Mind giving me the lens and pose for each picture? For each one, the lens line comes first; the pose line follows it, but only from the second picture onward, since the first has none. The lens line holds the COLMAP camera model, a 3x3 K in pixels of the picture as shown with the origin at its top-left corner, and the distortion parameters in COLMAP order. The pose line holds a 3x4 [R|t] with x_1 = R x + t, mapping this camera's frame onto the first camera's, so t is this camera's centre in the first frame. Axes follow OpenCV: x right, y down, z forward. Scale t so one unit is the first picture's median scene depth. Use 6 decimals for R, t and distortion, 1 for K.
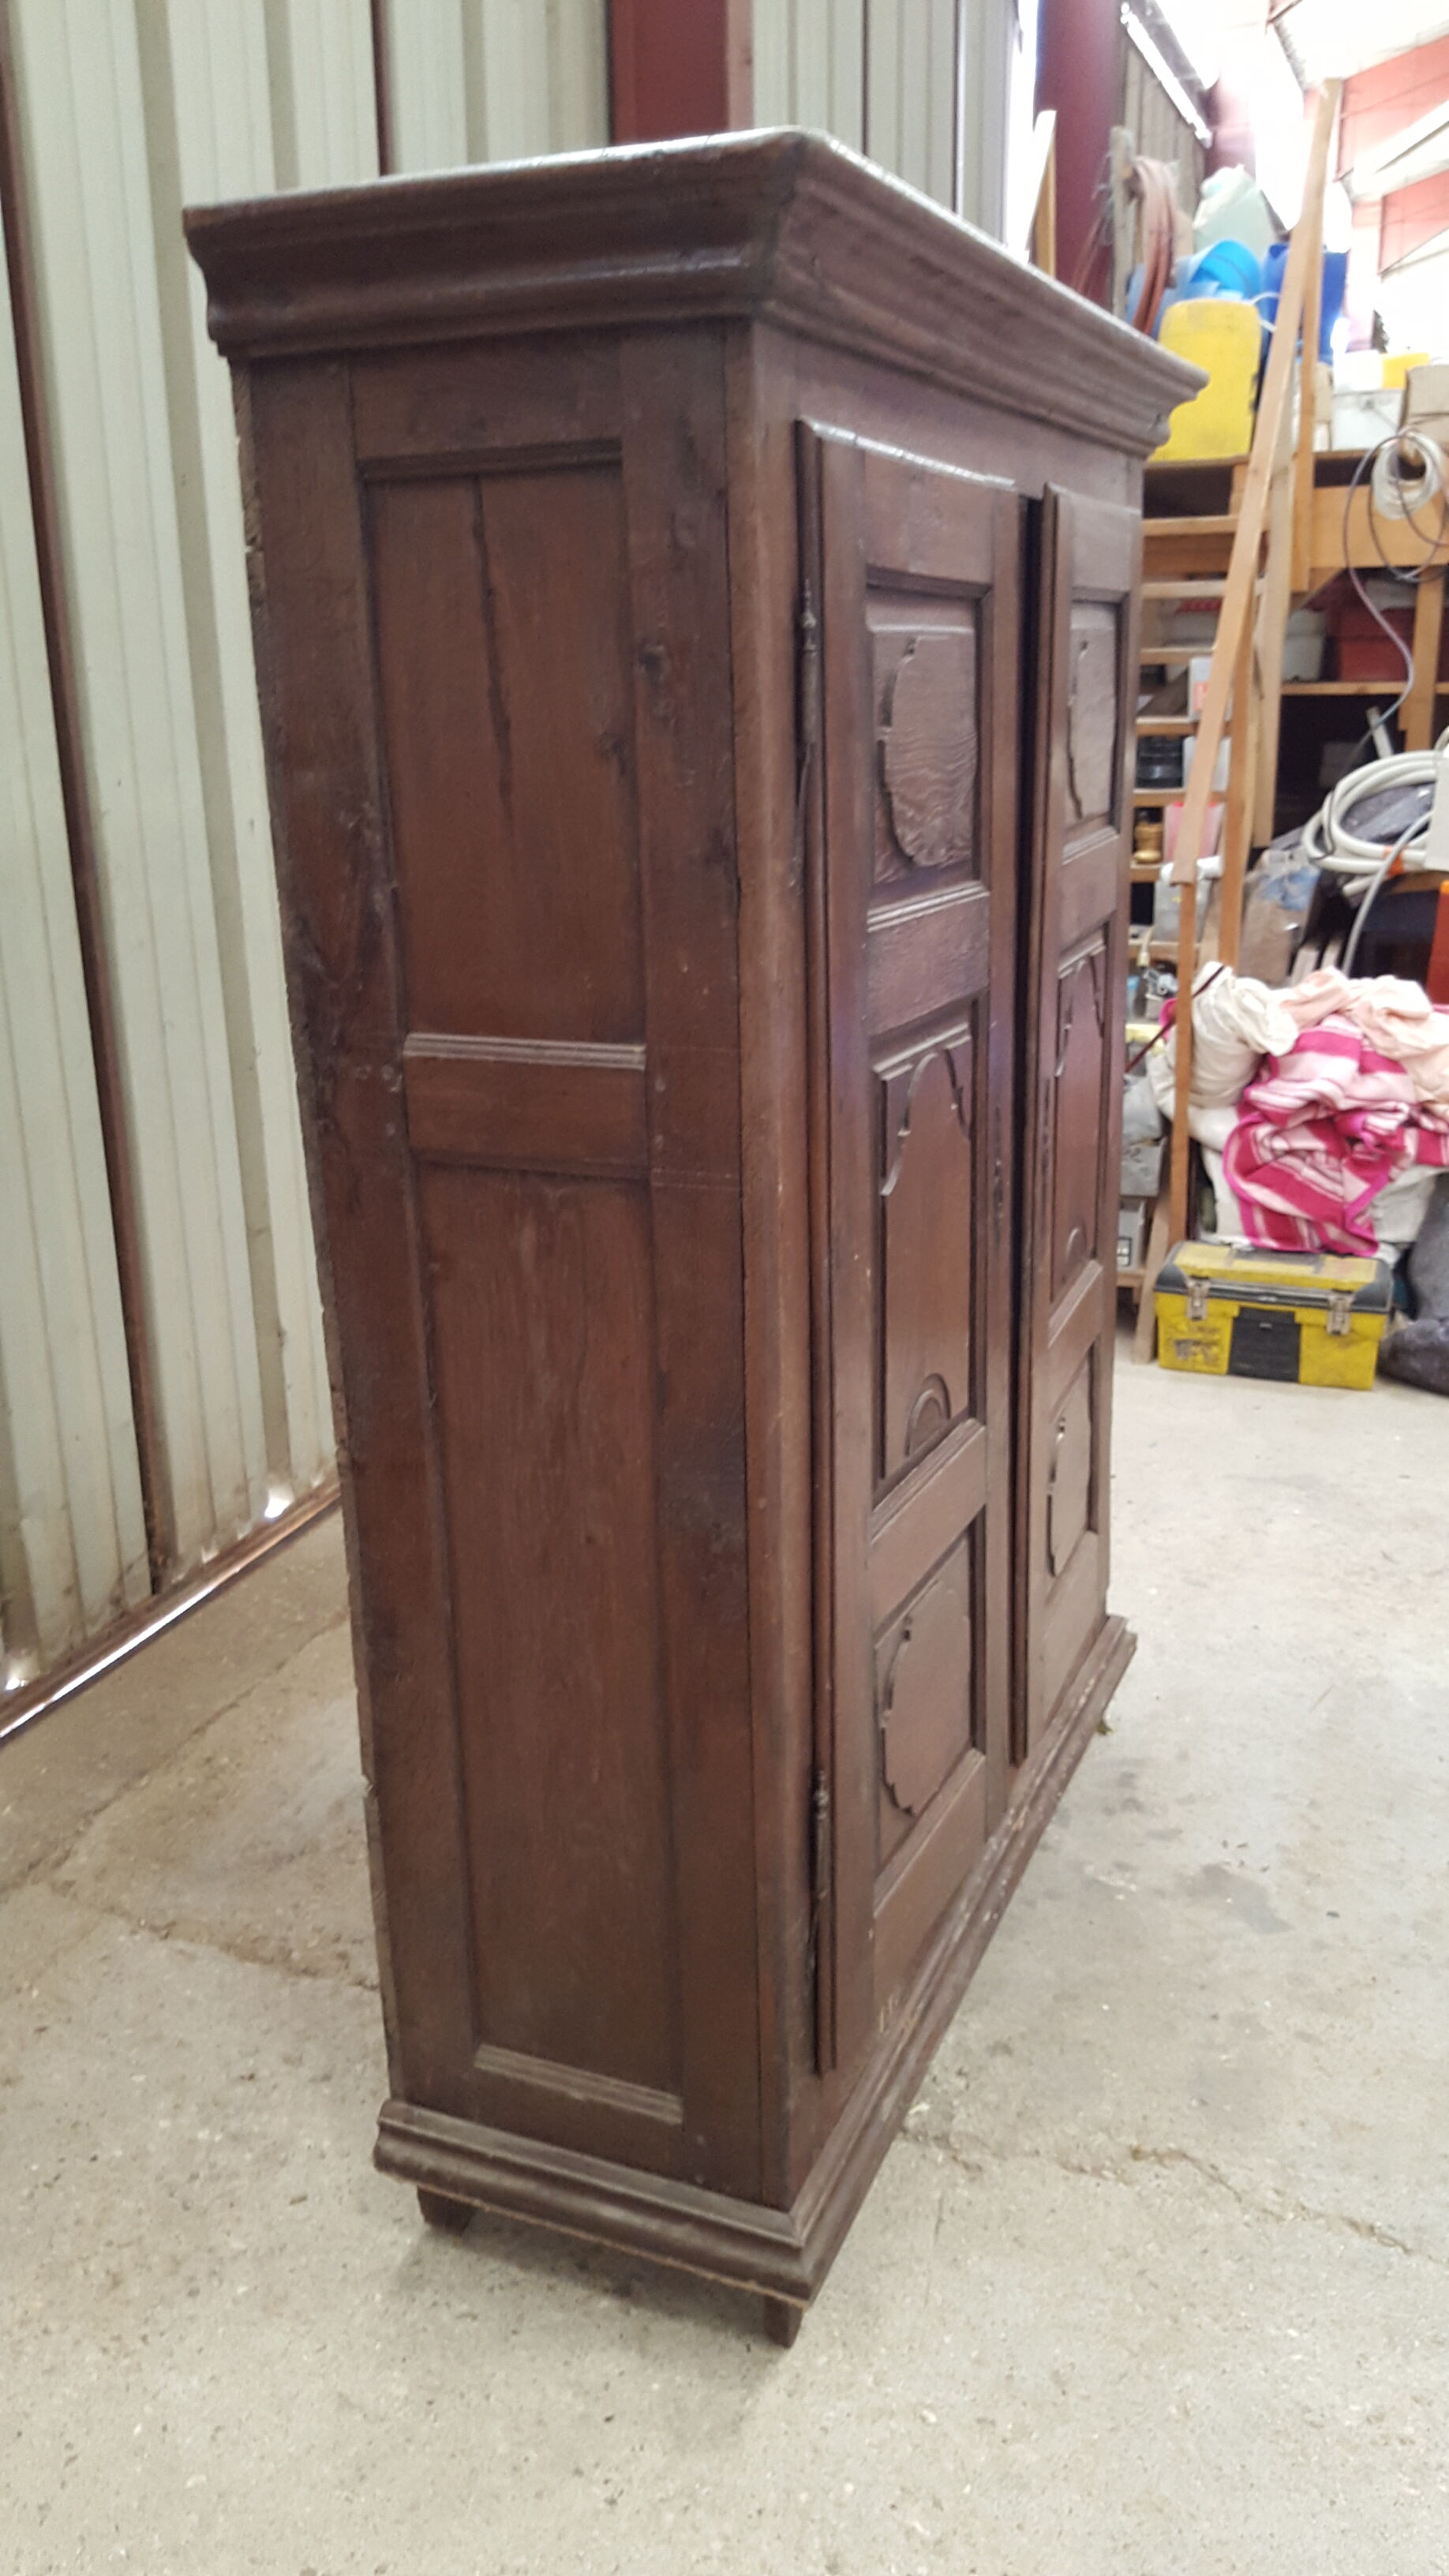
lens RADIAL K [[2068.6, 0, 718.3], [0, 2068.6, 1190.0], [0, 0, 1]] dist [0.001079, 0.002086]
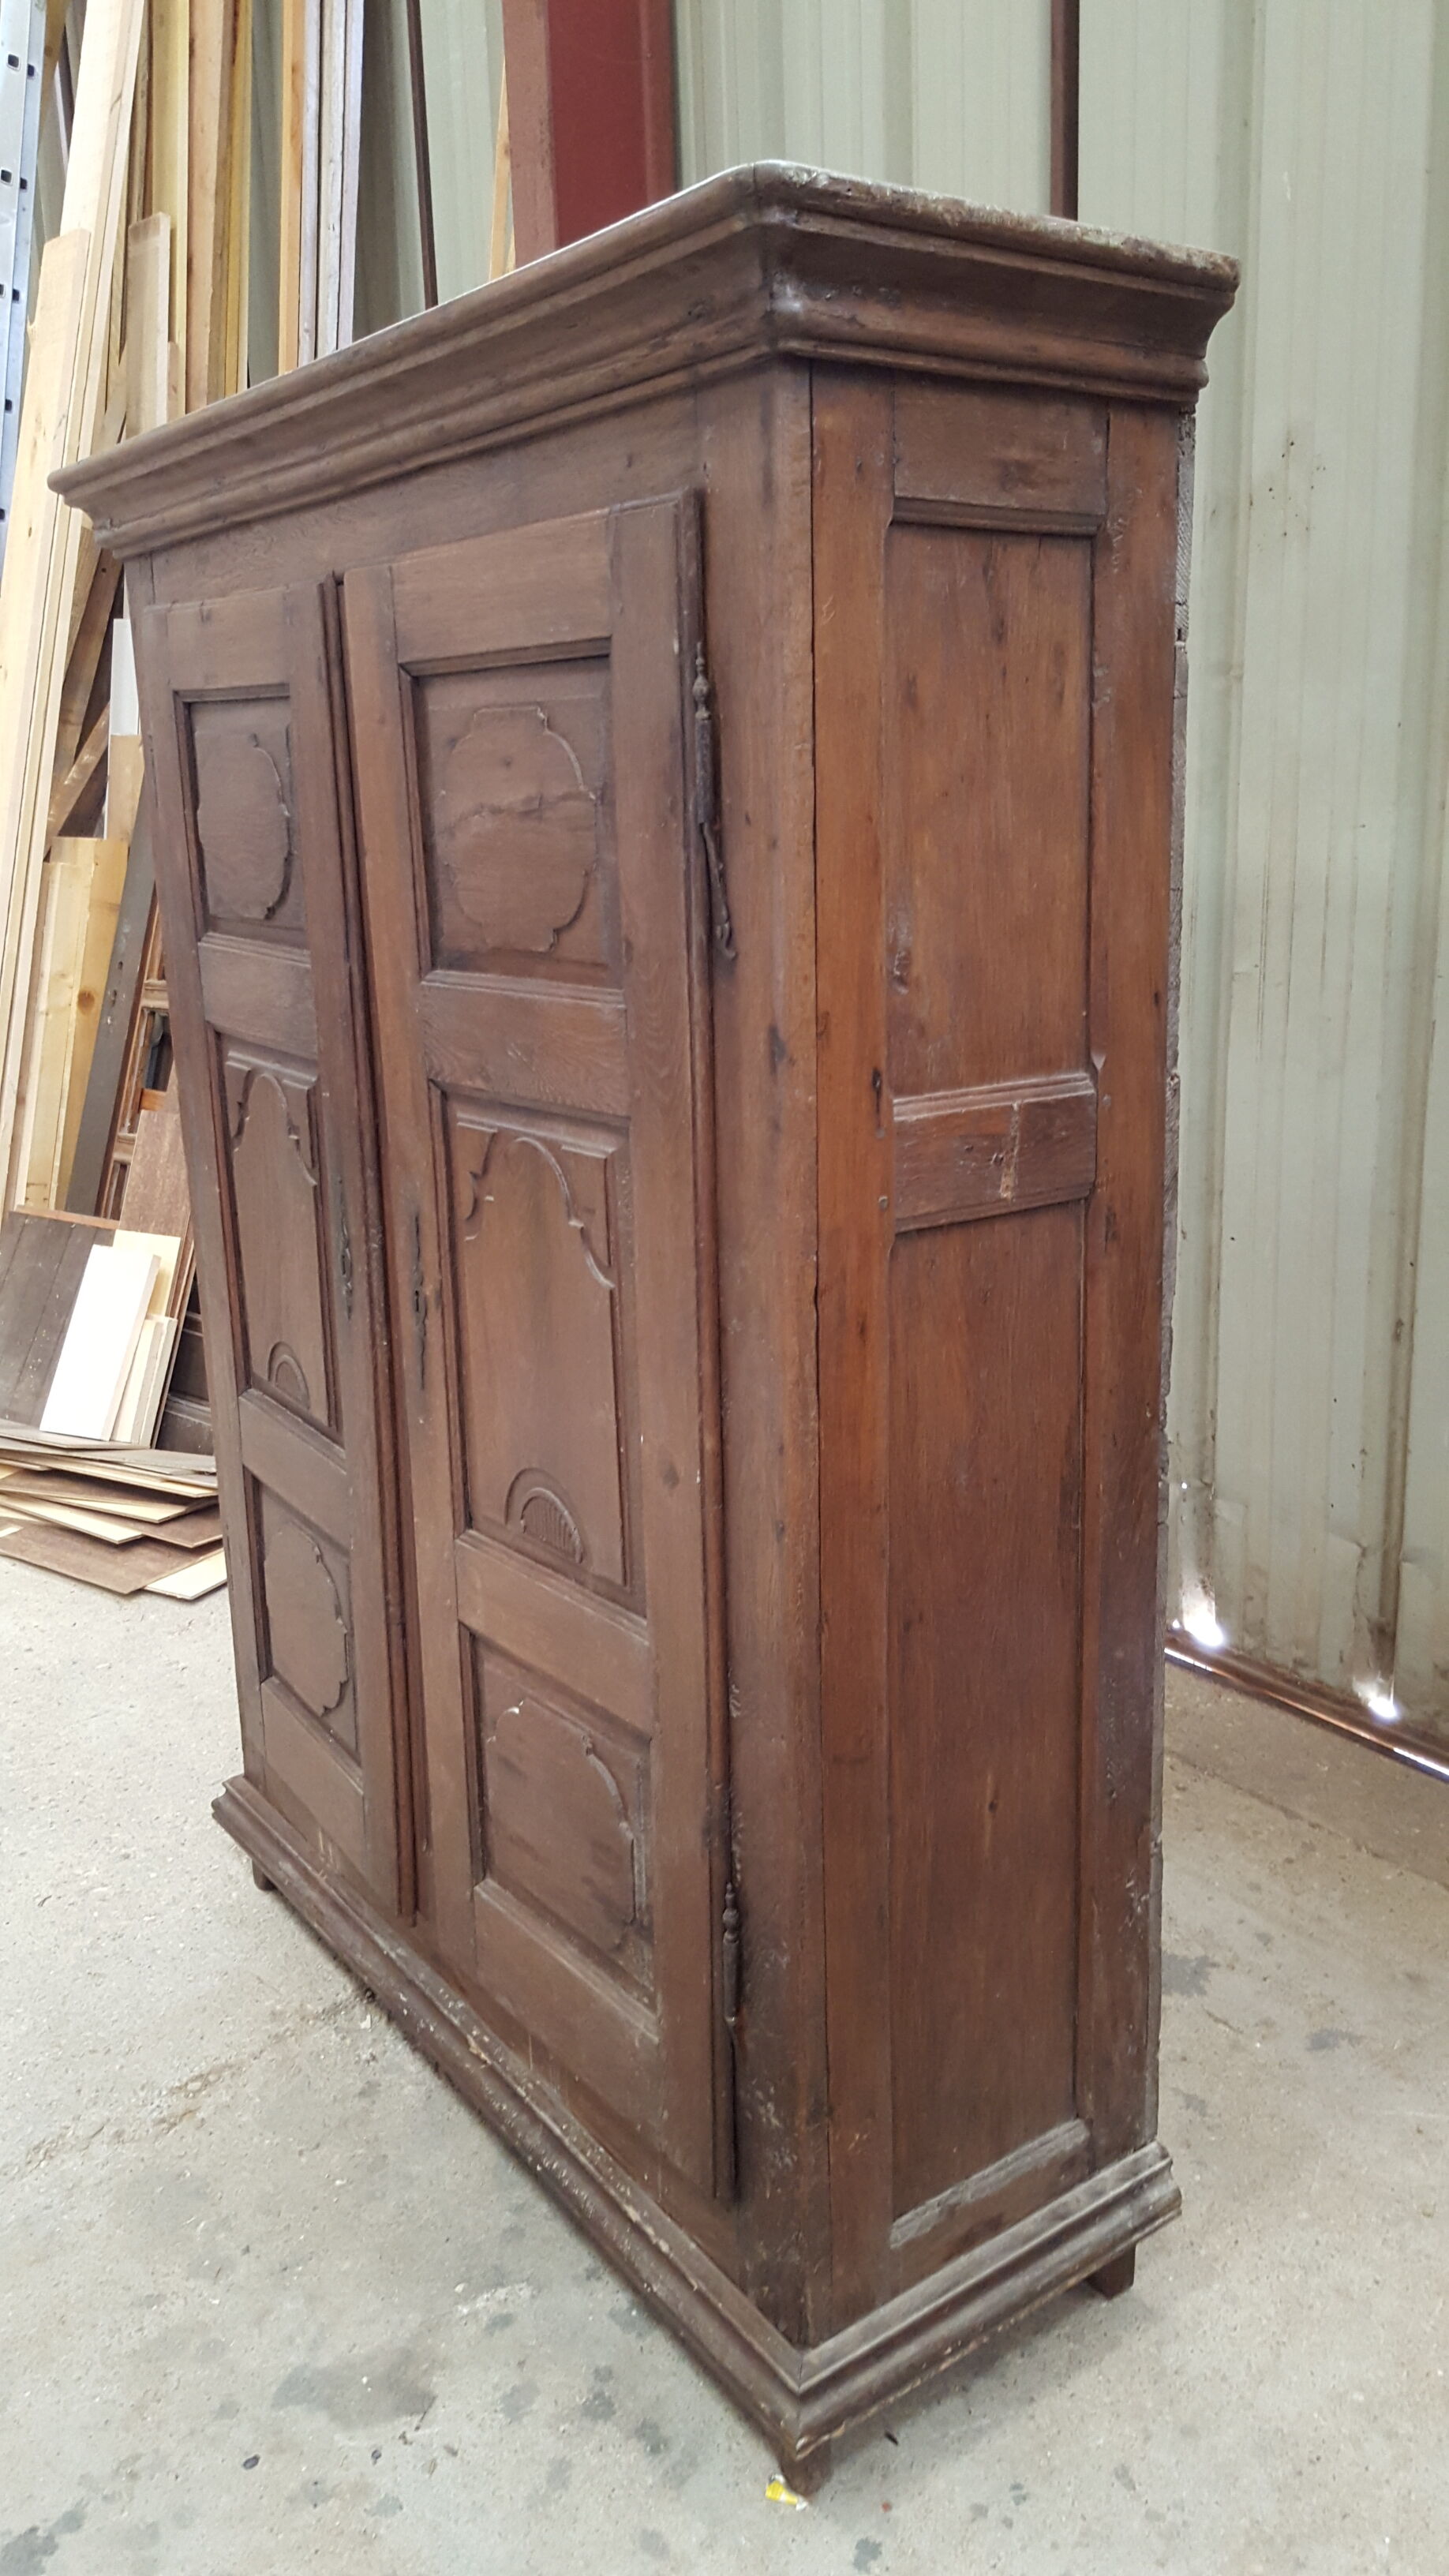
lens RADIAL K [[1967.6, 0, 719.5], [0, 1967.6, 1216.9], [0, 0, 1]] dist [-0.005131, 0.000167]
pose [[-0.511511, 0.233176, -0.827034, 0.687388], [-0.201942, 0.902899, 0.379464, -0.343970], [0.835210, 0.361113, -0.414754, 1.276932]]
